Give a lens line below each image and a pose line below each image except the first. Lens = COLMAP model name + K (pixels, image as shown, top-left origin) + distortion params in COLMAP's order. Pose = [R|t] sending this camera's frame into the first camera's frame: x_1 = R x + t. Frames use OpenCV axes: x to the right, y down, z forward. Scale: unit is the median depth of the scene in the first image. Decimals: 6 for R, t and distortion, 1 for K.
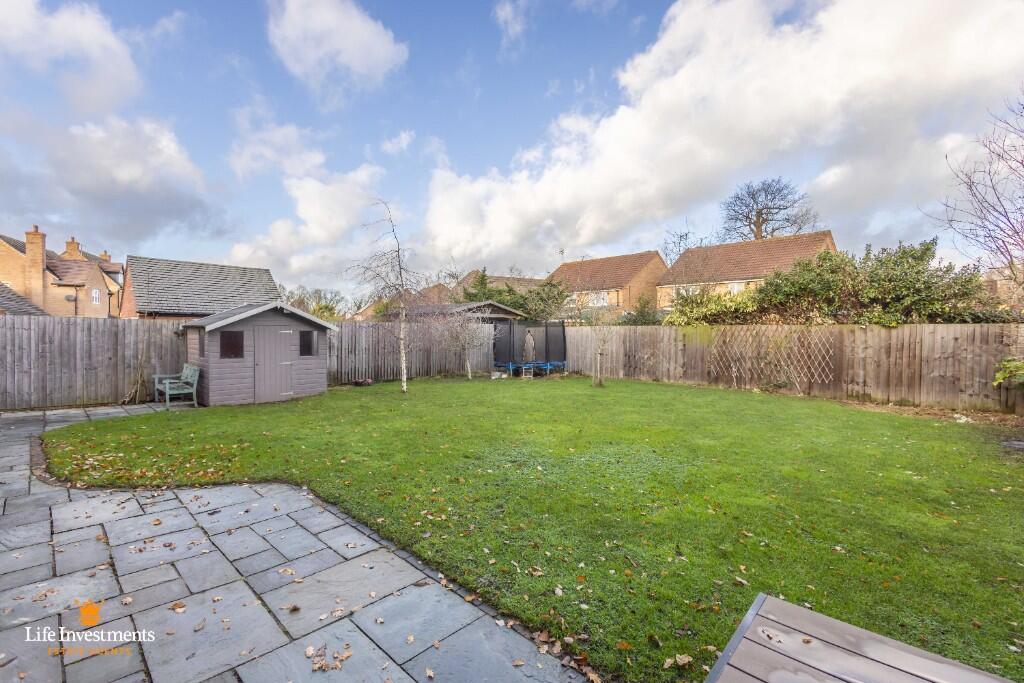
lens RADIAL K [[467.4, 0, 514.4], [0, 467.4, 325.0], [0, 0, 1]] dist [0.010457, -0.000018]
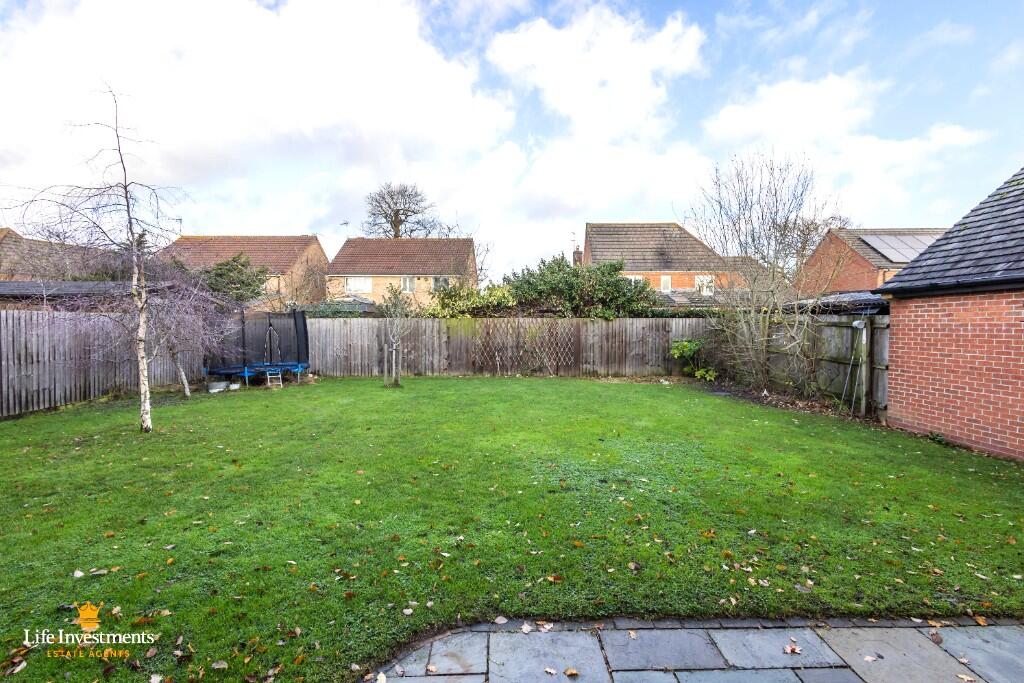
lens RADIAL K [[467.4, 0, 514.4], [0, 467.4, 325.0], [0, 0, 1]] dist [0.010457, -0.000018]
pose [[0.688330, -0.007940, 0.725354, -0.300744], [-0.006048, 0.999843, 0.016684, -0.001541], [-0.725372, -0.015871, 0.688174, 0.224603]]
